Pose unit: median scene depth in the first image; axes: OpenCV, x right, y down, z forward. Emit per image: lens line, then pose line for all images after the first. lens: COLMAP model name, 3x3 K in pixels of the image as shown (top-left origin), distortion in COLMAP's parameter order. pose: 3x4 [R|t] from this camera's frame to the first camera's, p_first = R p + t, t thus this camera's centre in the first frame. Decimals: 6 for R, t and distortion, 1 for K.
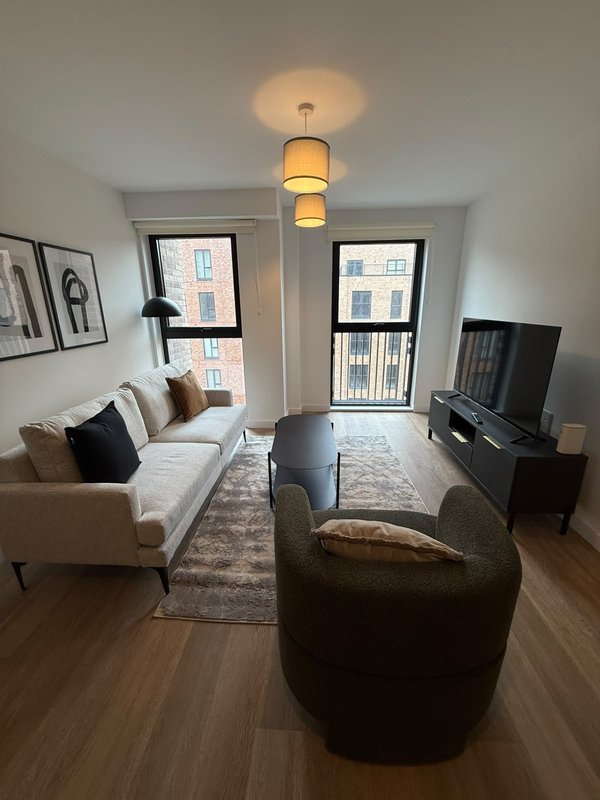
lens RADIAL K [[318.1, 0, 295.9], [0, 318.1, 402.2], [0, 0, 1]] dist [-0.000187, 0.000914]
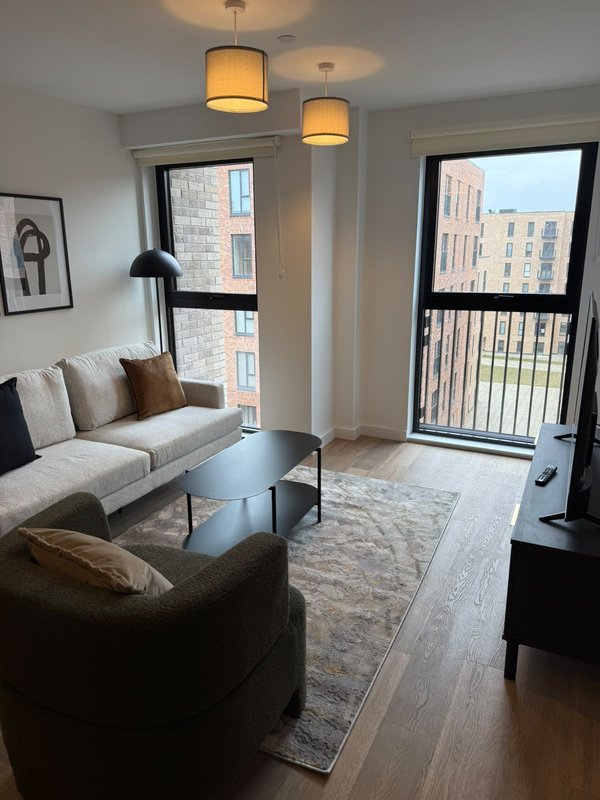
lens RADIAL K [[567.7, 0, 297.3], [0, 567.7, 404.3], [0, 0, 1]] dist [0.039632, -0.028239]
pose [[0.914847, 0.110145, -0.388488, 0.510615], [-0.122165, 0.992490, -0.006291, -0.011910], [0.384877, 0.053215, 0.921432, -0.077546]]
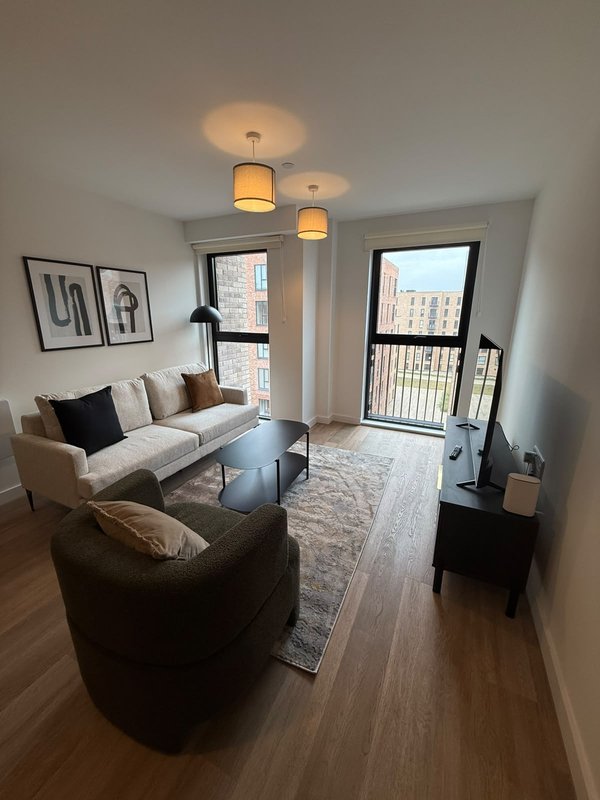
lens RADIAL K [[318.1, 0, 299.9], [0, 318.1, 401.4], [0, 0, 1]] dist [-0.000187, 0.000914]
pose [[0.922769, 0.118162, -0.366790, 0.448640], [-0.126376, 0.991981, 0.001632, -0.030574], [0.364042, 0.044848, 0.930302, 0.056018]]
